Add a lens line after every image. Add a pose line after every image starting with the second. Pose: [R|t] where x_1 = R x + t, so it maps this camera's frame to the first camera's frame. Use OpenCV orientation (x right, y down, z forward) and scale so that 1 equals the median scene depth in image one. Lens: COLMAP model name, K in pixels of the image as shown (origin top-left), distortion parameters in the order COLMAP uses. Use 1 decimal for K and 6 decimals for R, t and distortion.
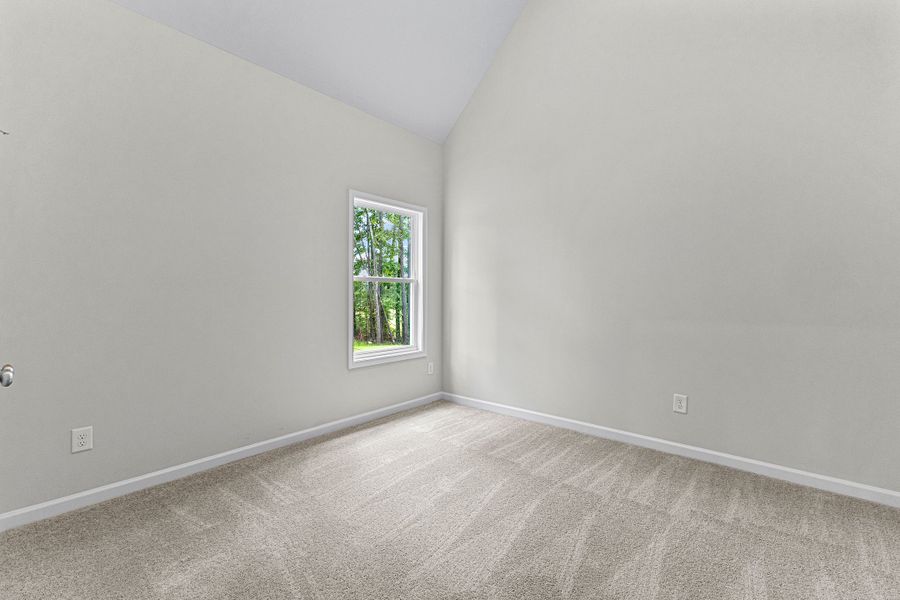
lens RADIAL K [[391.3, 0, 452.7], [0, 391.3, 297.9], [0, 0, 1]] dist [0.015724, -0.001745]
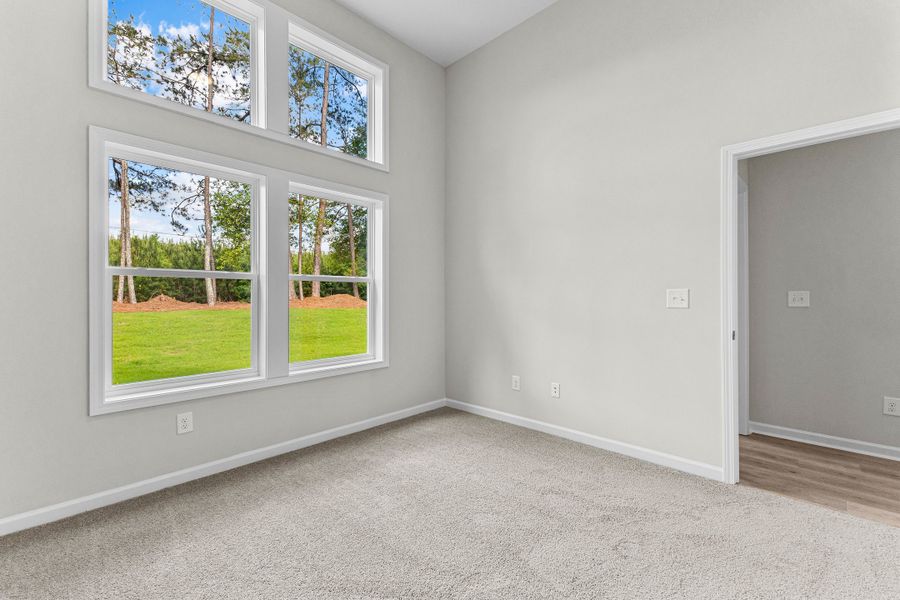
lens RADIAL K [[391.3, 0, 457.2], [0, 391.3, 295.1], [0, 0, 1]] dist [0.015724, -0.001745]
pose [[0.998908, -0.003321, -0.046612, 0.129997], [0.002858, 0.999946, -0.009994, -0.000824], [0.046643, 0.009850, 0.998863, 0.149880]]
